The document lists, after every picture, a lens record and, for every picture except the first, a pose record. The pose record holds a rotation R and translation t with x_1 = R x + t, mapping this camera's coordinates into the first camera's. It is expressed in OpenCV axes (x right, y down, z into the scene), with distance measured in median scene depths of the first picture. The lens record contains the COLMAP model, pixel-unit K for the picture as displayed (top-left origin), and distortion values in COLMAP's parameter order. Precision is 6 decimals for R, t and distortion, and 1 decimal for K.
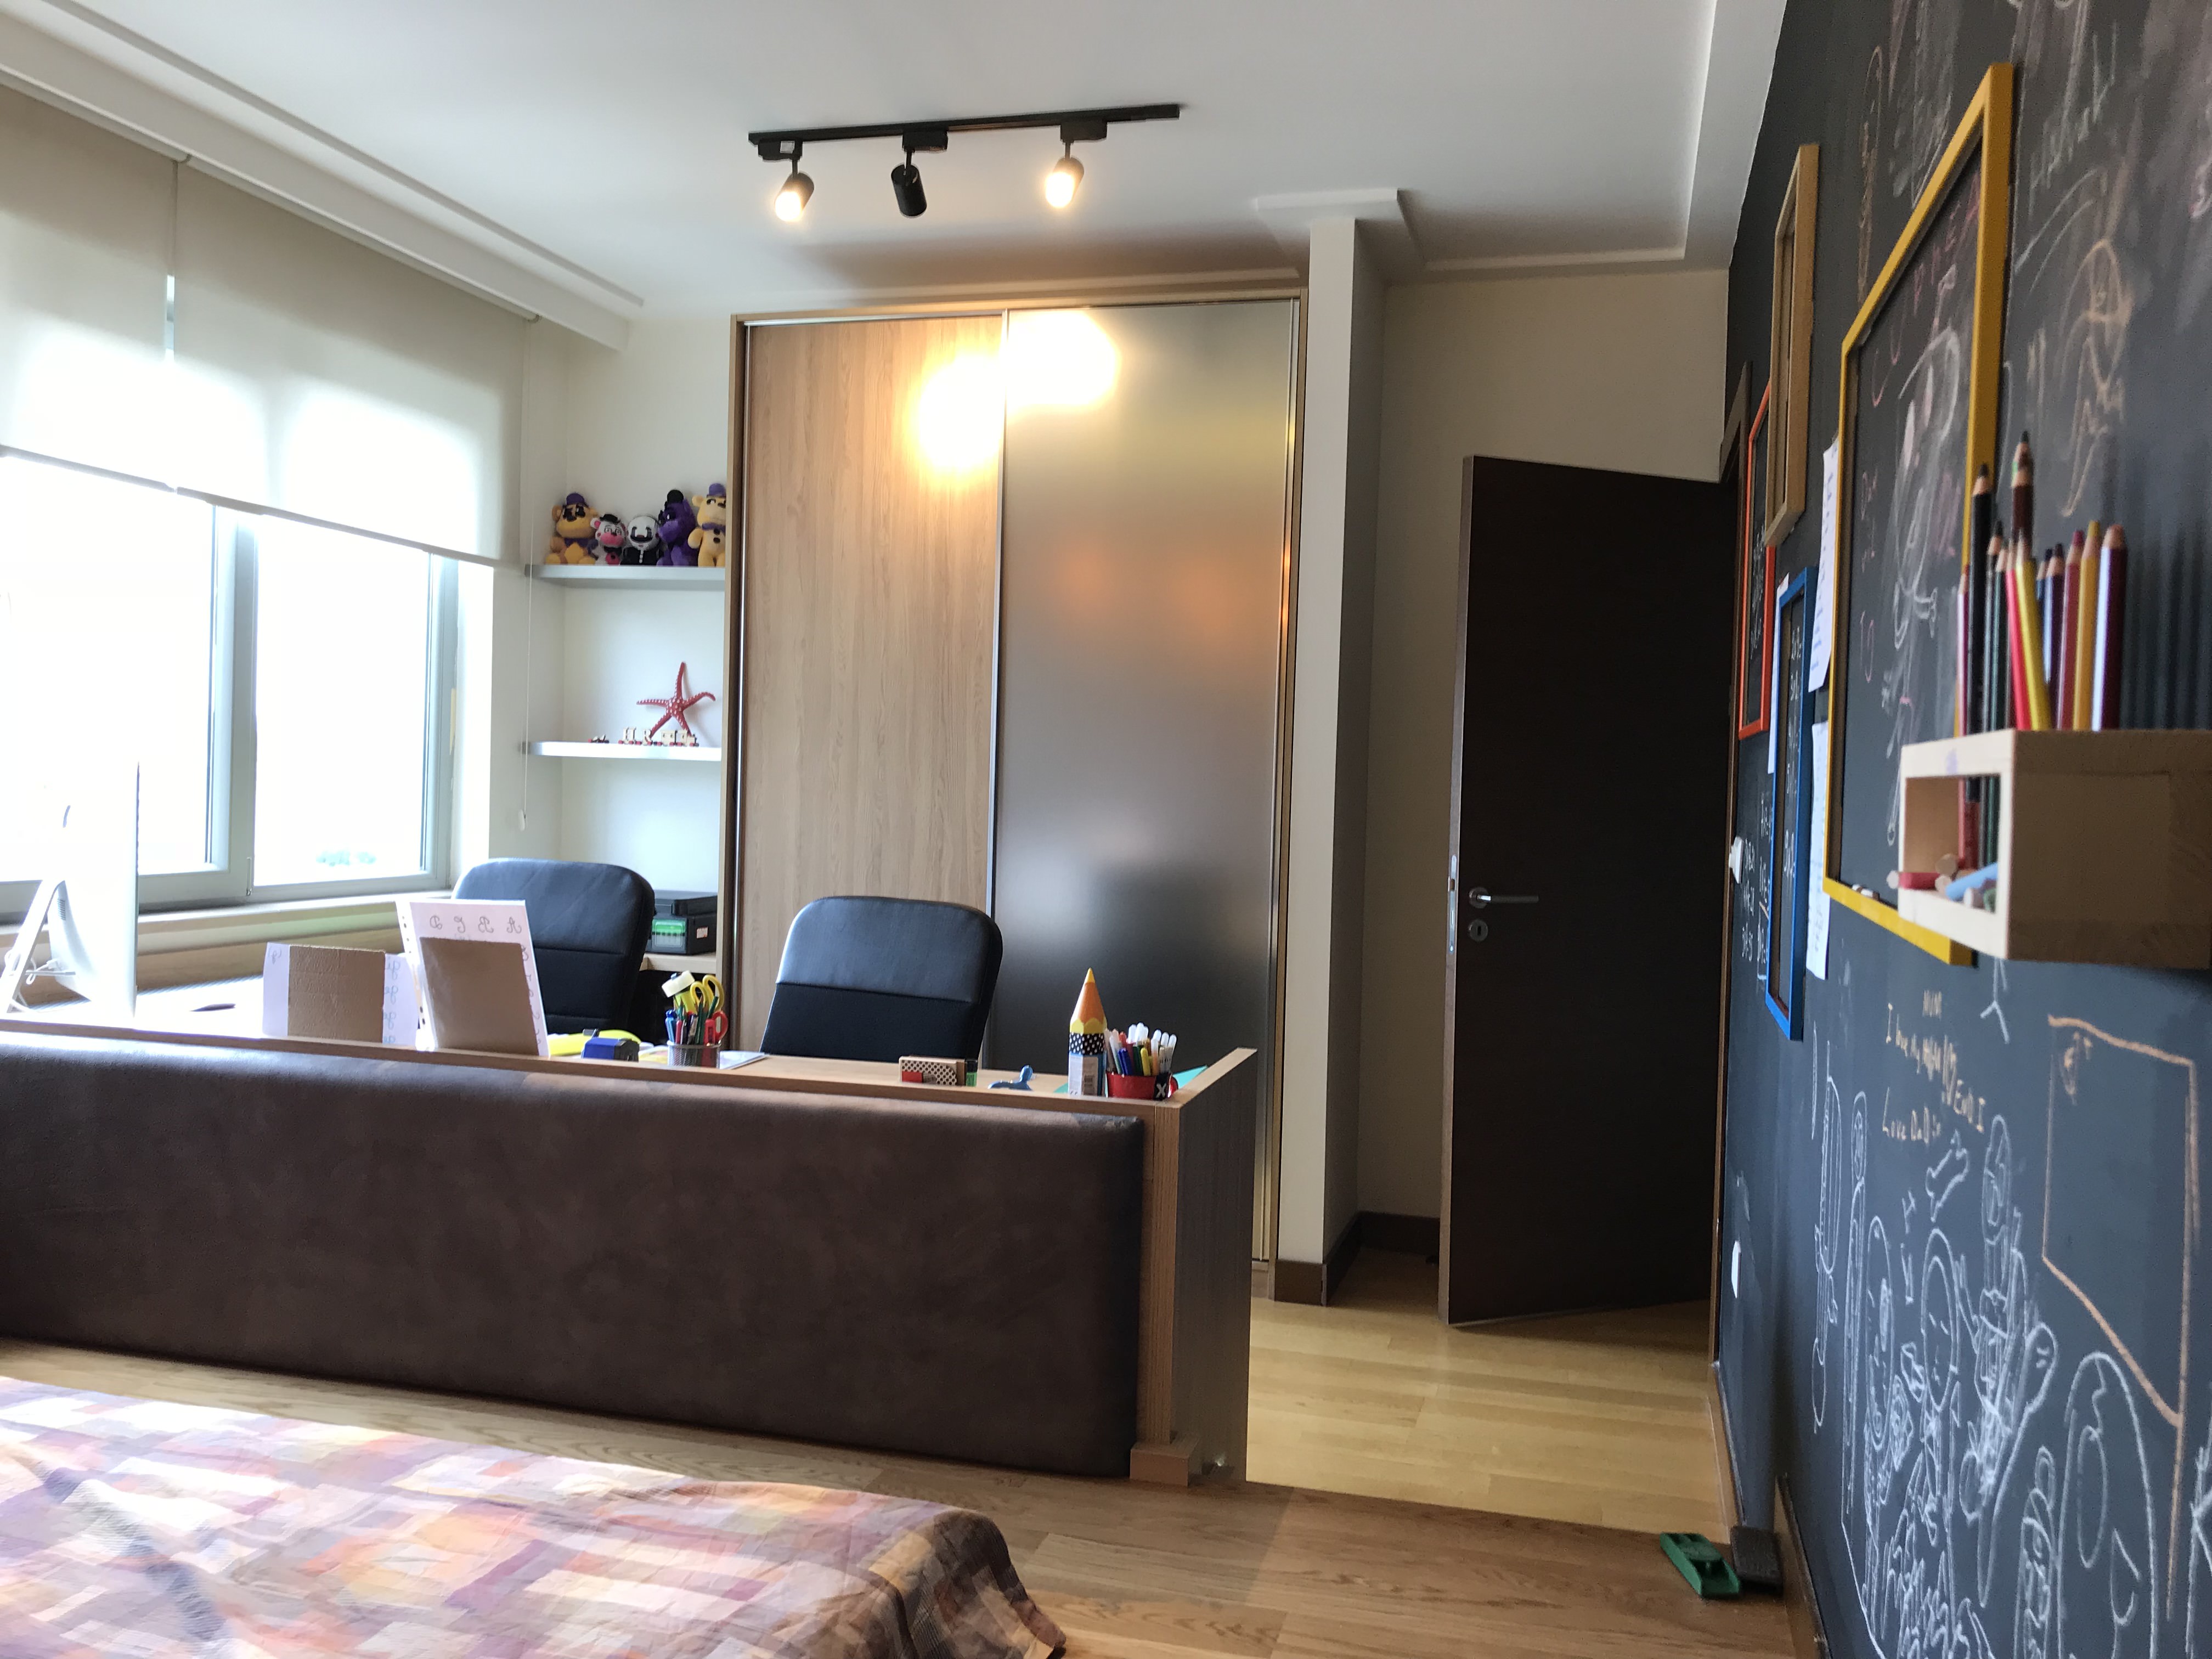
lens RADIAL K [[1815.2, 0, 1102.3], [0, 1815.2, 827.9], [0, 0, 1]] dist [0.044372, -0.046069]
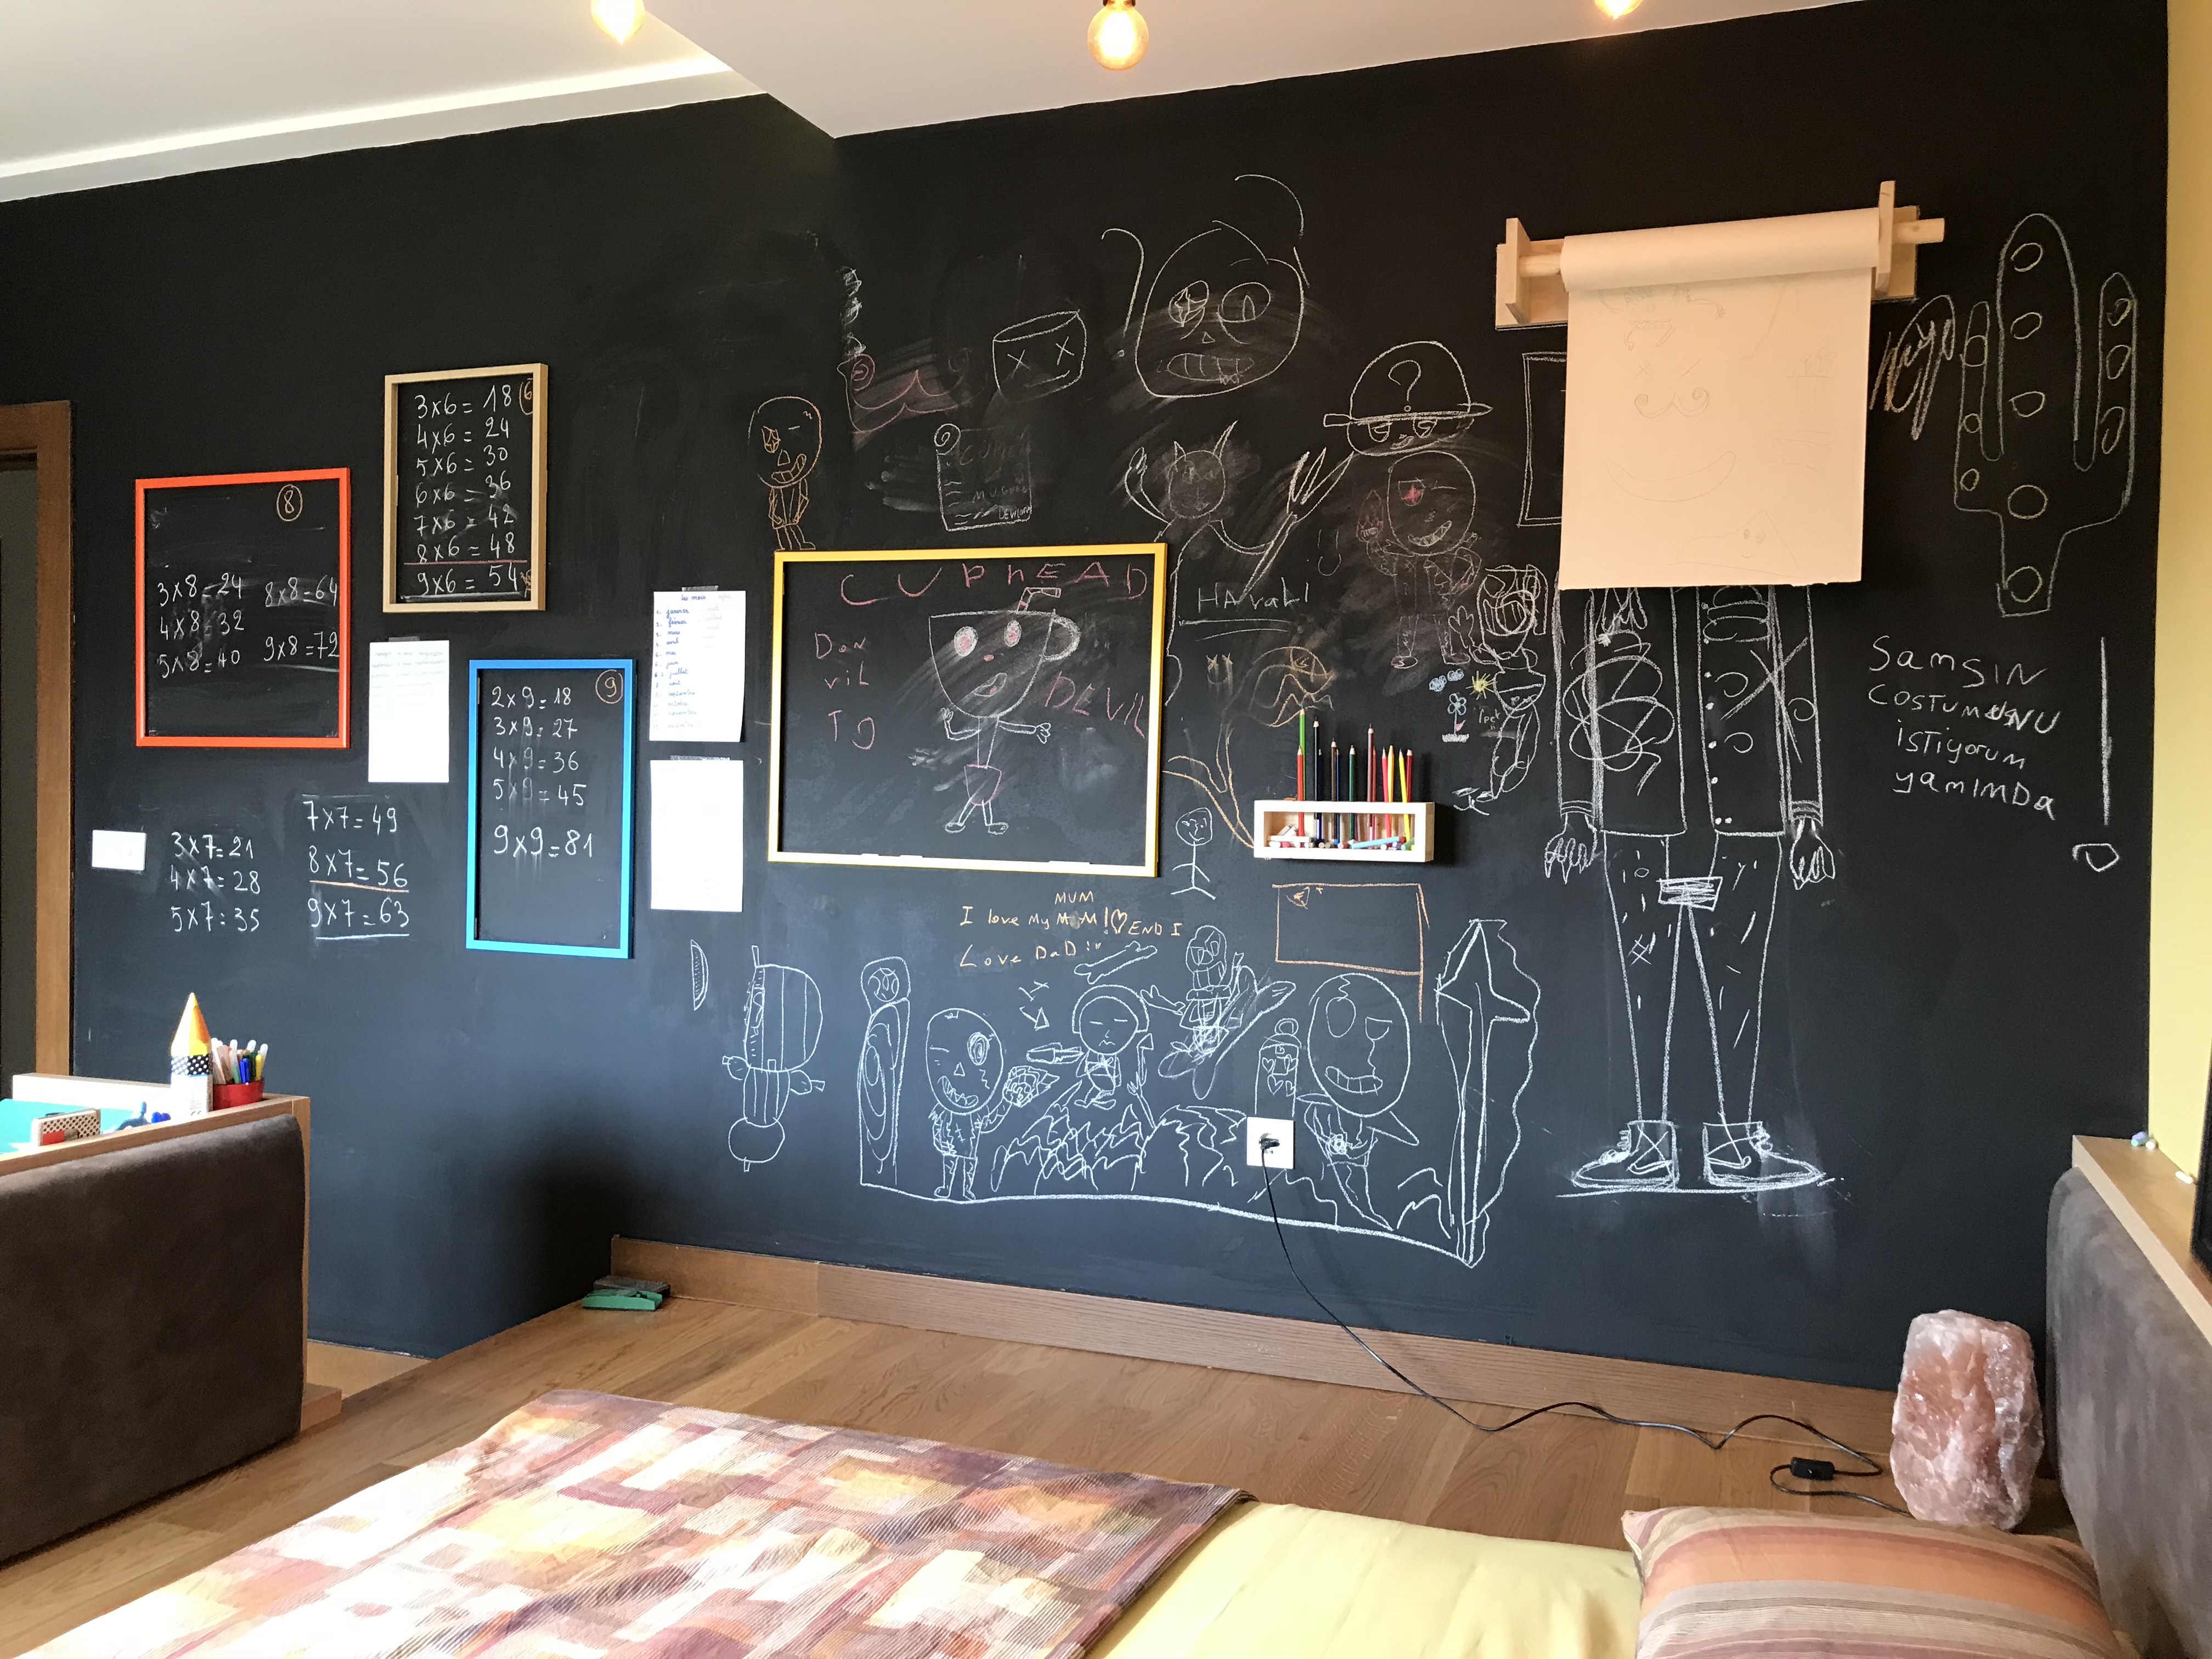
lens RADIAL K [[1815.2, 0, 1111.9], [0, 1815.2, 817.9], [0, 0, 1]] dist [0.044372, -0.046069]
pose [[0.091384, -0.047914, 0.994662, -1.442889], [0.015352, 0.998791, 0.046702, -0.092159], [-0.995697, 0.011002, 0.092010, 0.542599]]
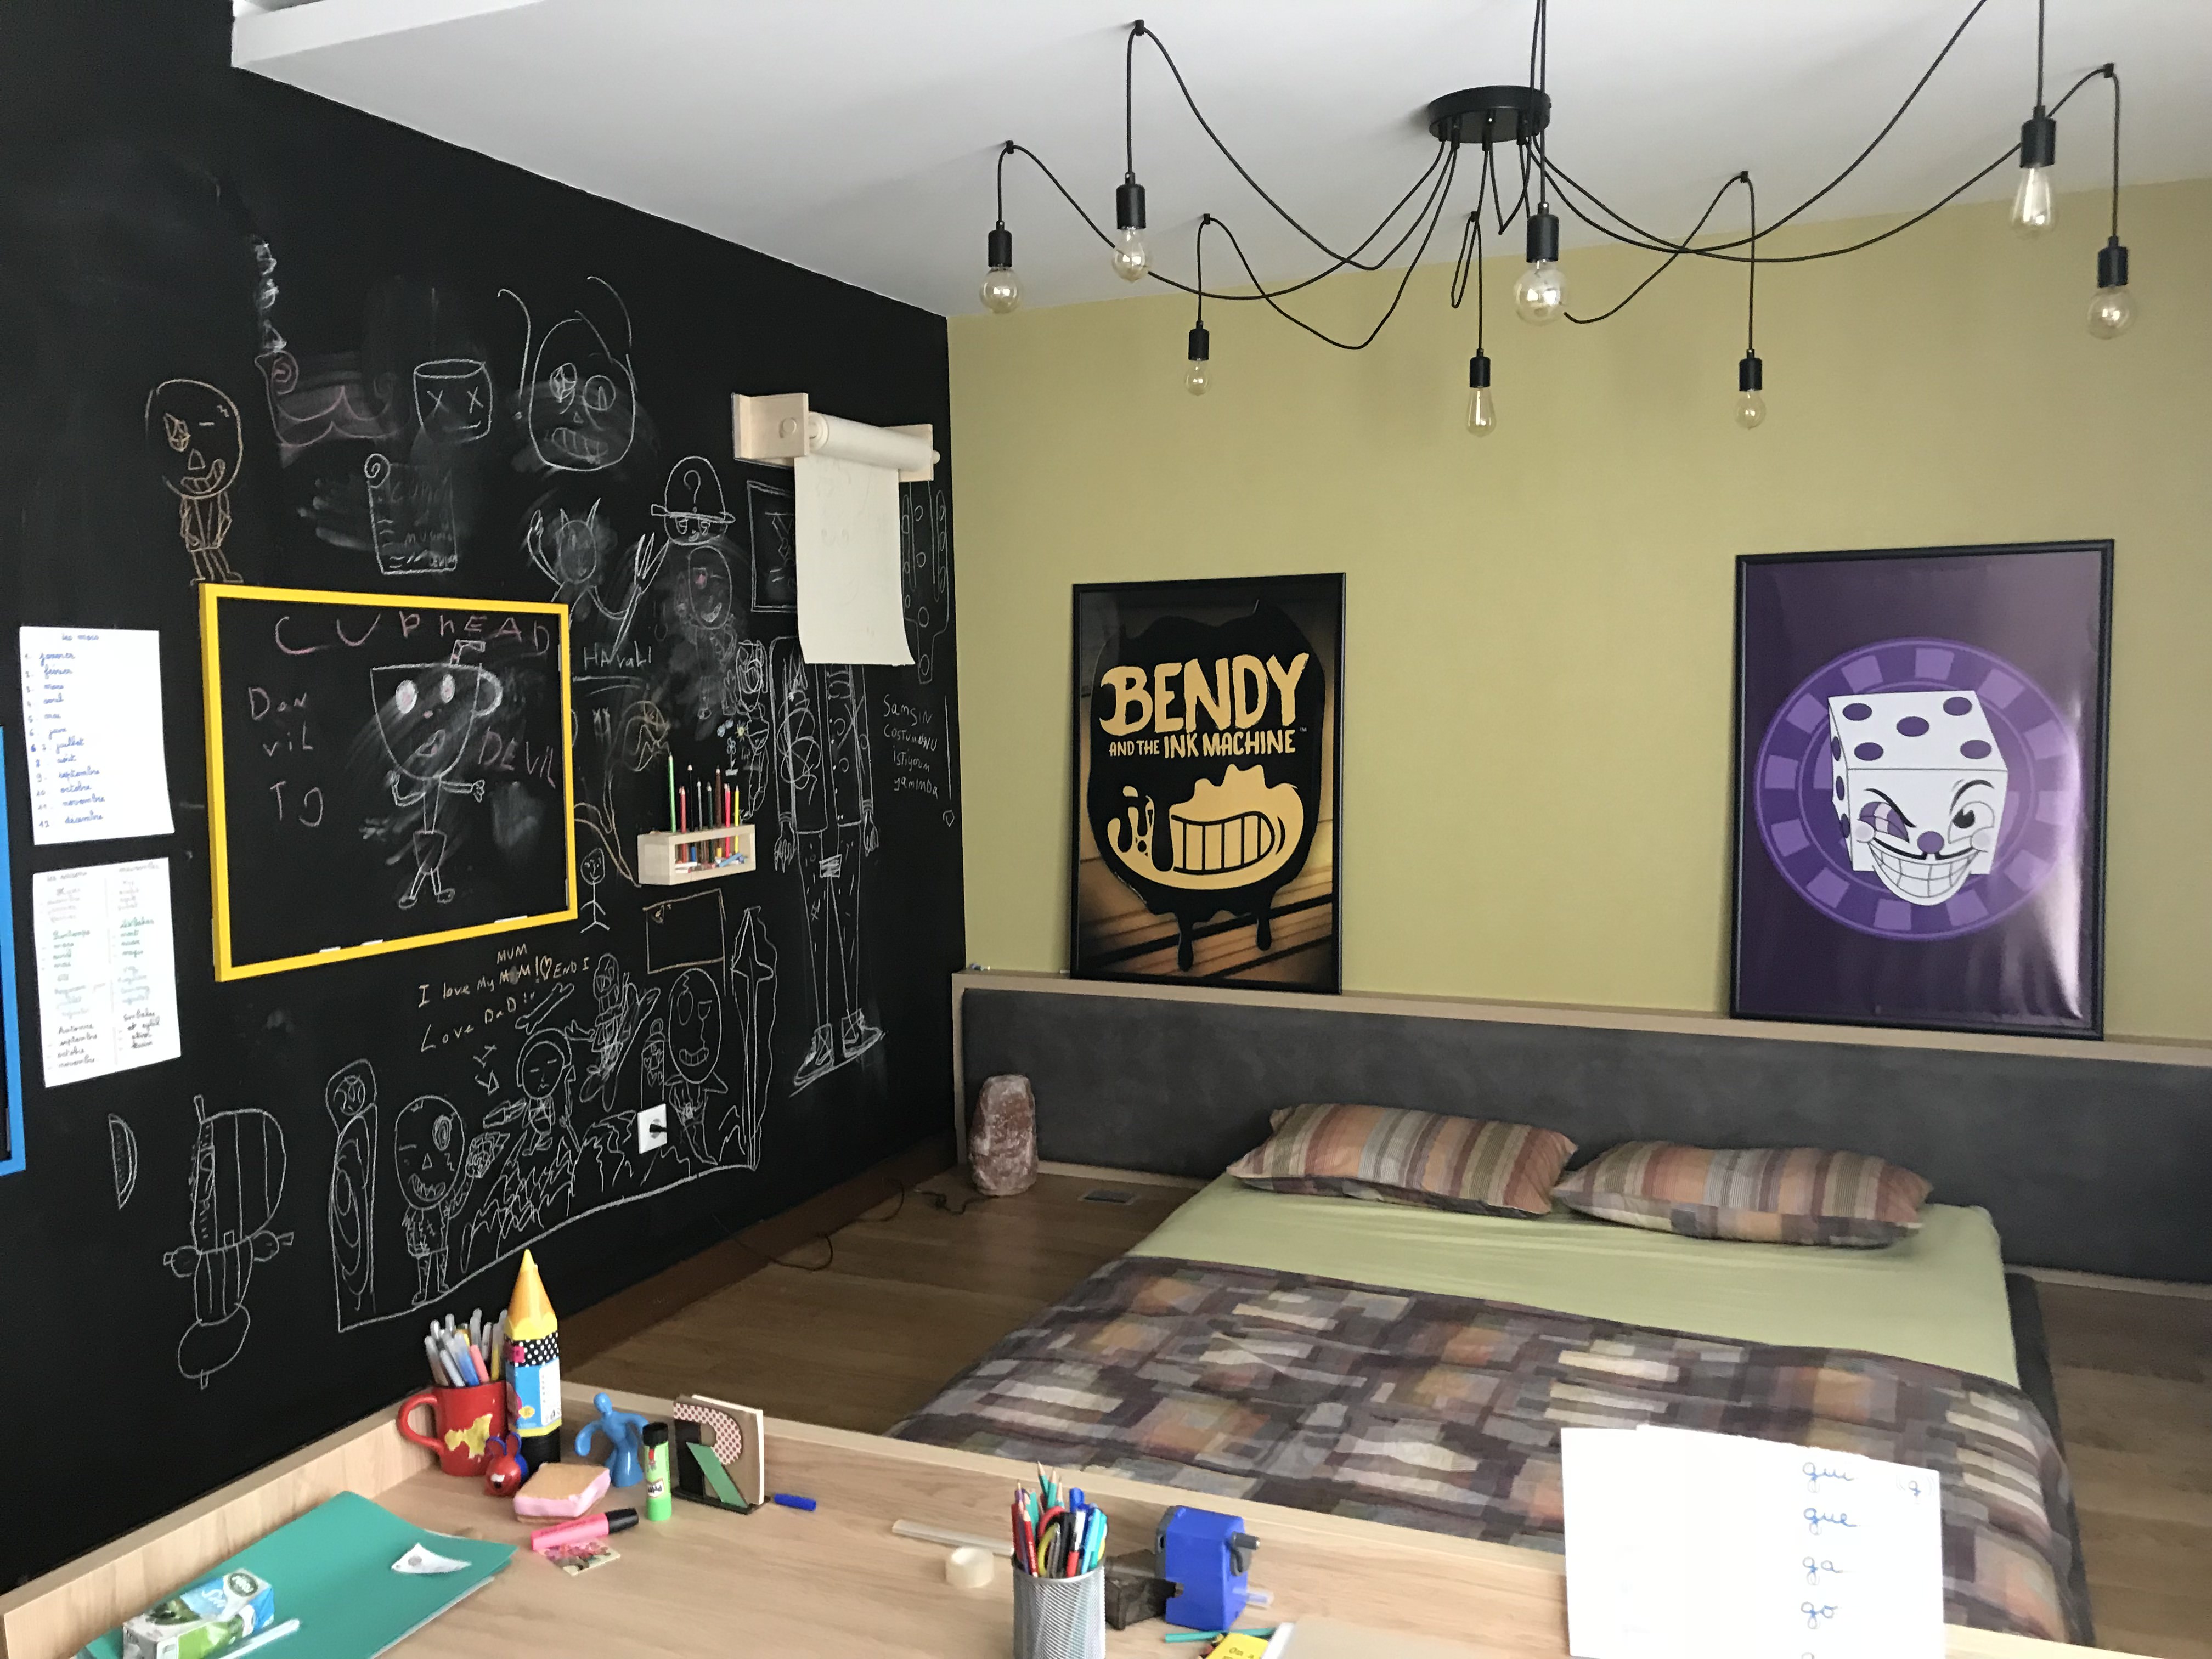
lens RADIAL K [[1815.2, 0, 1096.4], [0, 1815.2, 815.2], [0, 0, 1]] dist [0.044372, -0.046069]
pose [[-0.988861, -0.020770, 0.147382, -0.498366], [-0.005323, 0.994517, 0.104440, -0.258915], [-0.148744, 0.102492, -0.983550, 2.435524]]
